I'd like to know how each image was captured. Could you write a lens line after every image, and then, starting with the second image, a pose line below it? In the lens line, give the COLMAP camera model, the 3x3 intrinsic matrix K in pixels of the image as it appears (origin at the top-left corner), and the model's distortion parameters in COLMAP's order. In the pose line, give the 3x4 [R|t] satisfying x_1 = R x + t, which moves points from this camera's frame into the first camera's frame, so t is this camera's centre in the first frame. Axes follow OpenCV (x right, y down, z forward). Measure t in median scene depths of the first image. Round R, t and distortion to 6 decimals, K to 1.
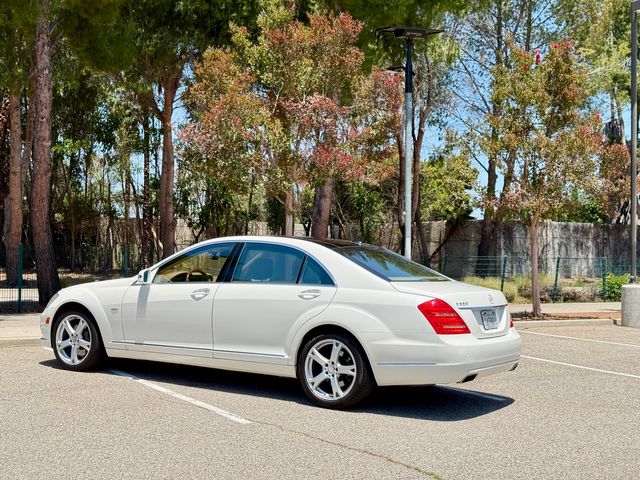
lens RADIAL K [[903.4, 0, 320.8], [0, 903.4, 239.4], [0, 0, 1]] dist [0.131215, 0.000000]
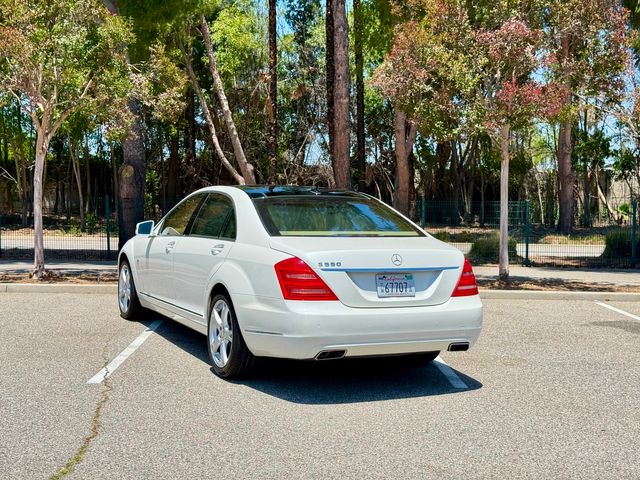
lens RADIAL K [[903.4, 0, 318.7], [0, 903.4, 238.5], [0, 0, 1]] dist [0.131215, 0.000000]
pose [[0.845727, 0.013550, -0.533443, 0.570317], [0.012265, 0.998920, 0.044818, 0.010794], [0.533474, -0.044447, 0.844648, 0.298950]]
